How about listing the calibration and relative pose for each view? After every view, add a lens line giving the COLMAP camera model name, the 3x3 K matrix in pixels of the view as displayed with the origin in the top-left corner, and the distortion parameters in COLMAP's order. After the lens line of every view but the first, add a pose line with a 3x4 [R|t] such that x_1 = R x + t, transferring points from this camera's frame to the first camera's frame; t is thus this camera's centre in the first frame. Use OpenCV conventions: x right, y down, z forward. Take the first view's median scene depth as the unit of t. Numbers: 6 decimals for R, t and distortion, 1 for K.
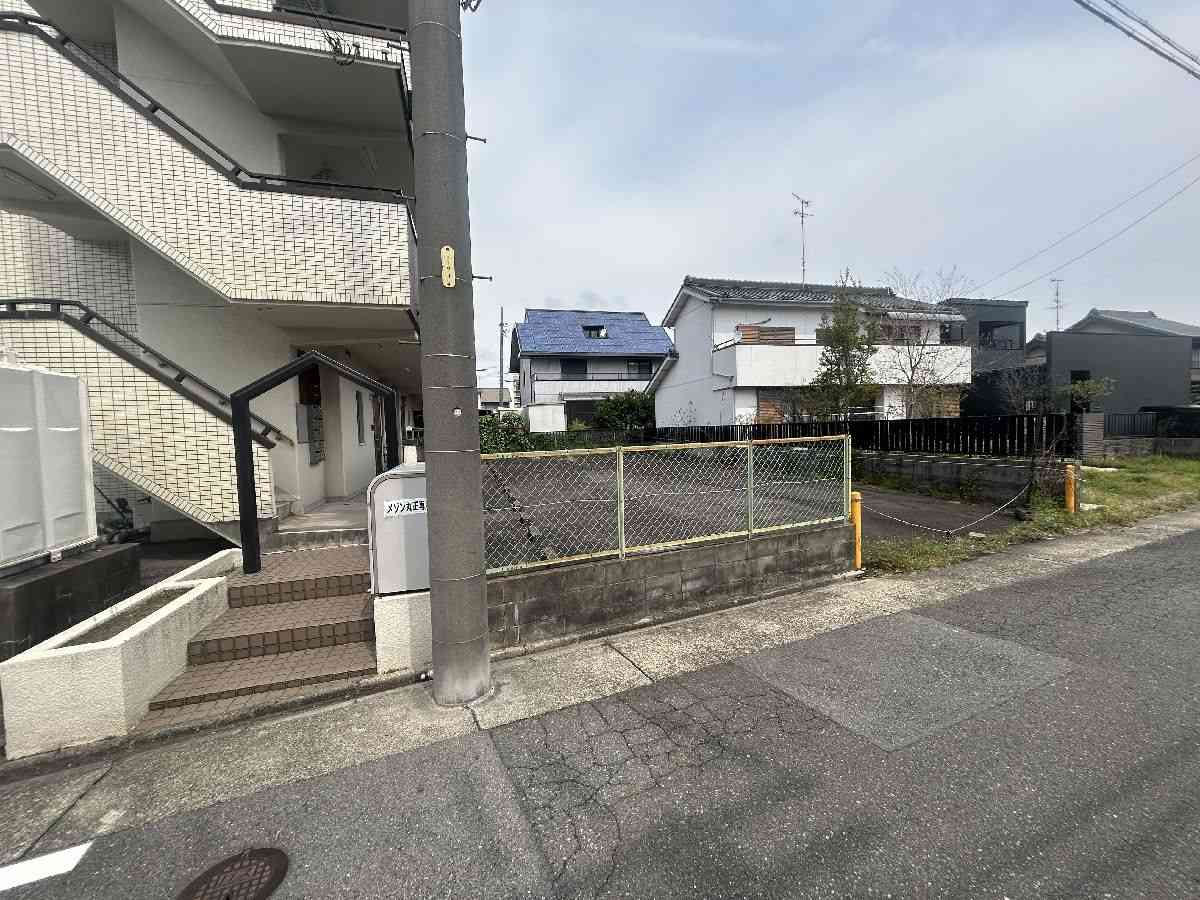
lens RADIAL K [[481.7, 0, 597.8], [0, 481.7, 452.2], [0, 0, 1]] dist [-0.002294, 0.000778]
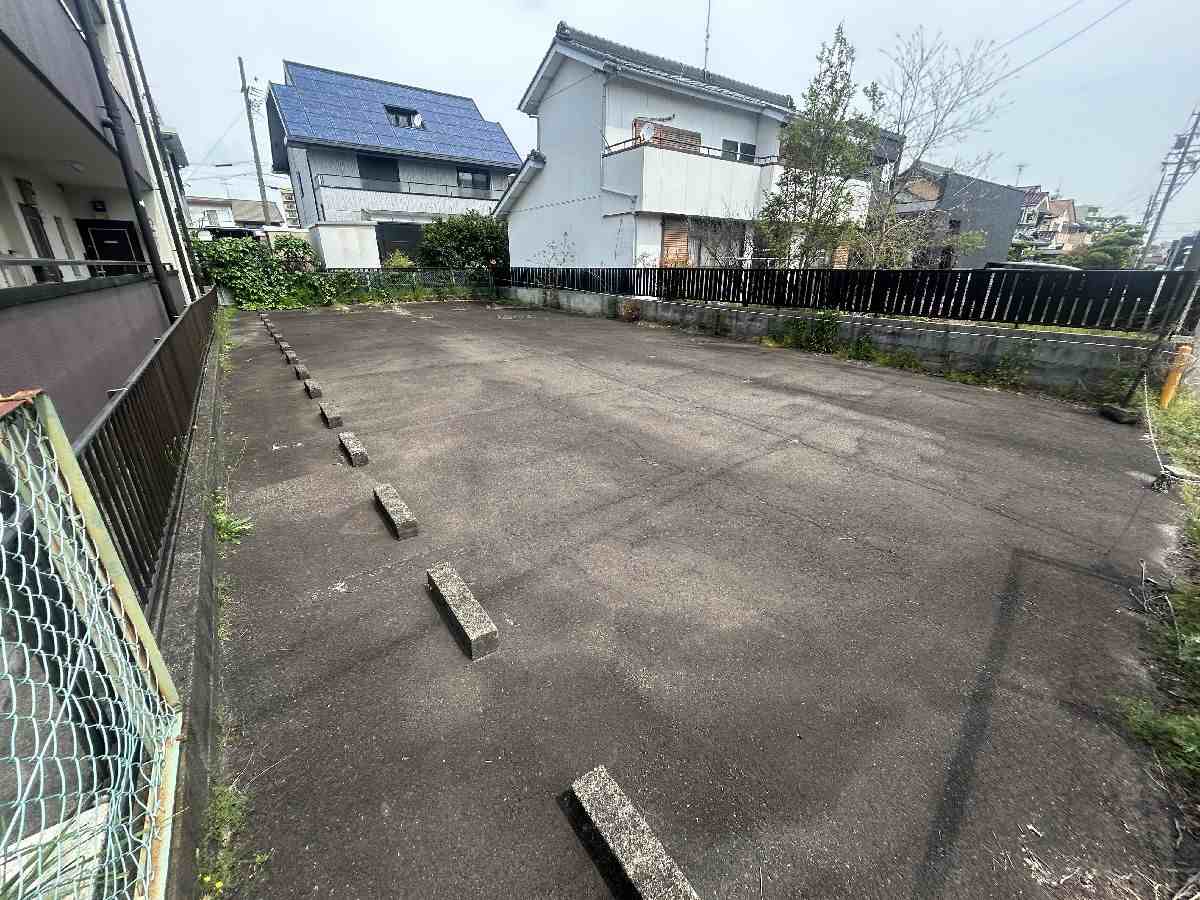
lens RADIAL K [[481.7, 0, 597.8], [0, 481.7, 452.2], [0, 0, 1]] dist [-0.002294, 0.000778]
pose [[0.934831, -0.096965, 0.341598, -0.181823], [-0.014522, 0.950750, 0.309617, -0.047505], [-0.354796, -0.294401, 0.887383, 0.852090]]
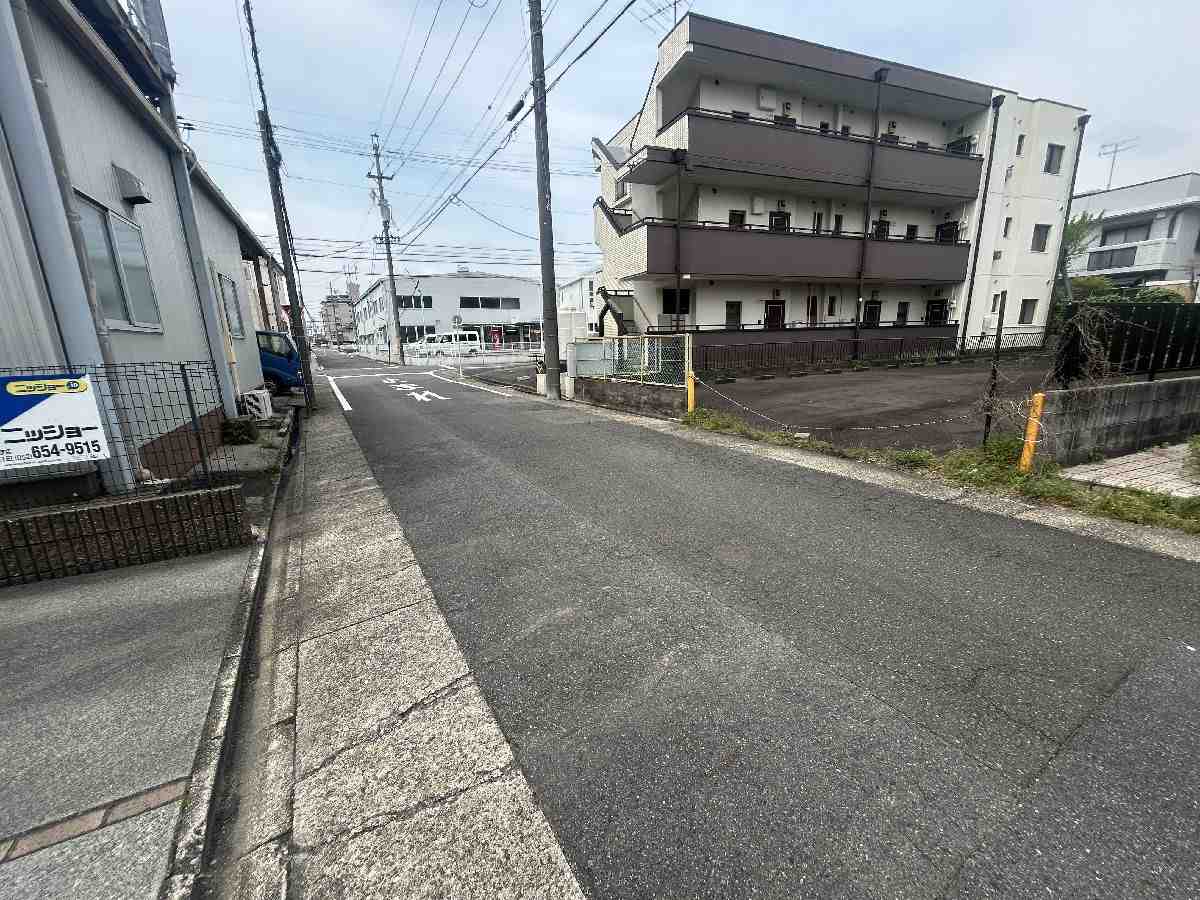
lens RADIAL K [[485.5, 0, 600.0], [0, 485.5, 450.0], [0, 0, 1]] dist [-0.001630, 0.000073]
pose [[0.113764, 0.252212, -0.960962, 2.102107], [-0.024484, 0.967659, 0.251071, -0.059092], [0.993206, -0.005034, 0.116260, 0.531519]]
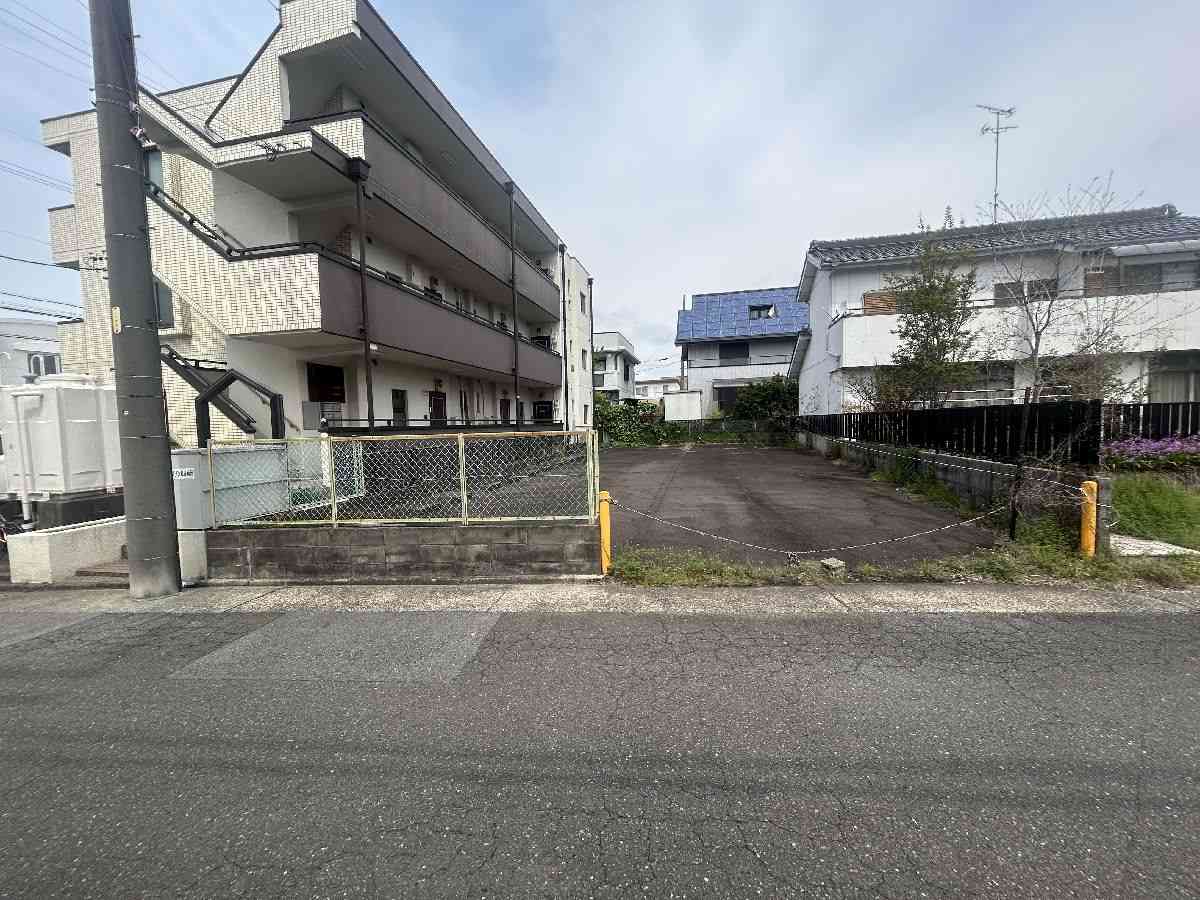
lens RADIAL K [[481.7, 0, 597.8], [0, 481.7, 452.2], [0, 0, 1]] dist [-0.002294, 0.000778]
pose [[0.883673, 0.036157, -0.466706, 0.967602], [-0.023429, 0.999179, 0.033048, -0.022943], [0.467518, -0.018270, 0.883795, 0.181022]]
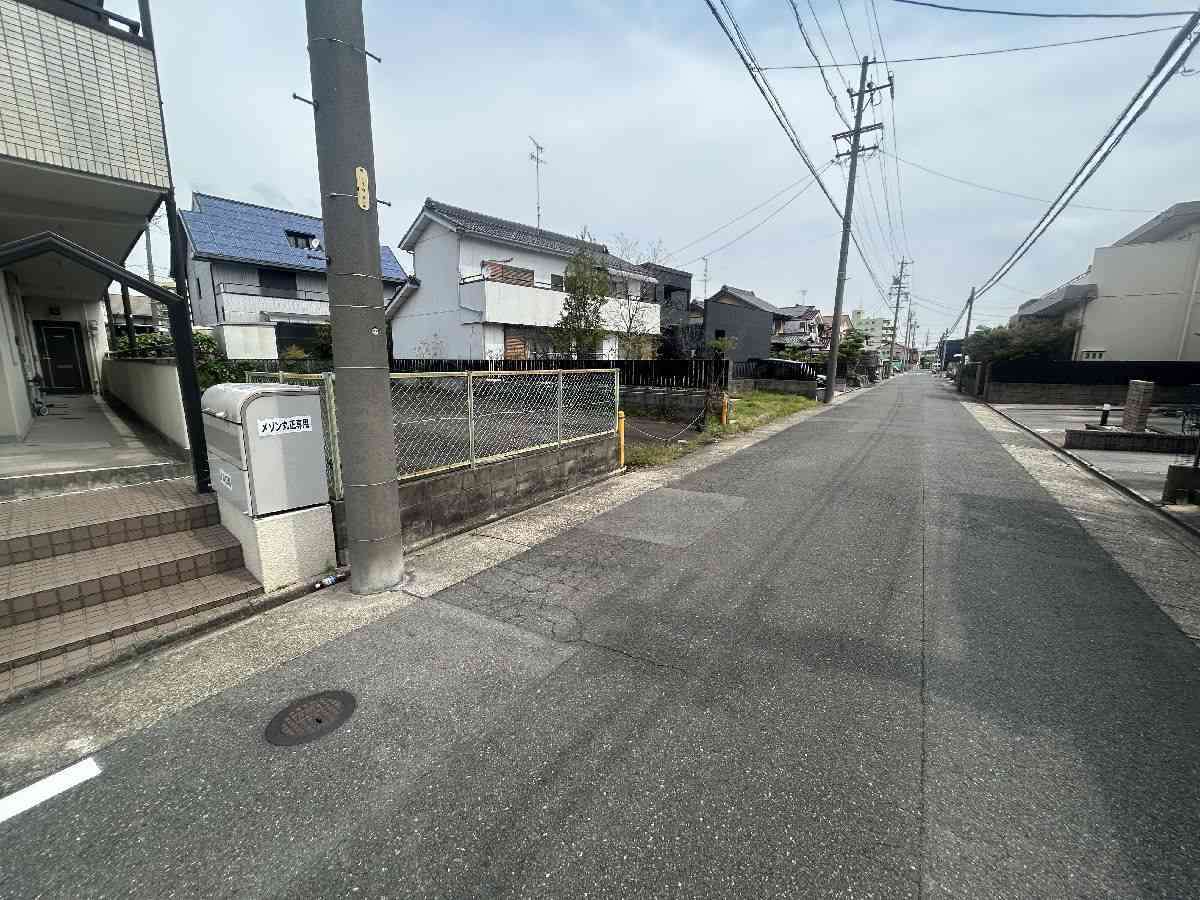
lens RADIAL K [[481.7, 0, 597.8], [0, 481.7, 452.2], [0, 0, 1]] dist [-0.002294, 0.000778]
pose [[0.845105, -0.061338, 0.531071, -0.249033], [-0.008875, 0.991649, 0.128658, 0.023074], [-0.534527, -0.113442, 0.837503, -0.112595]]
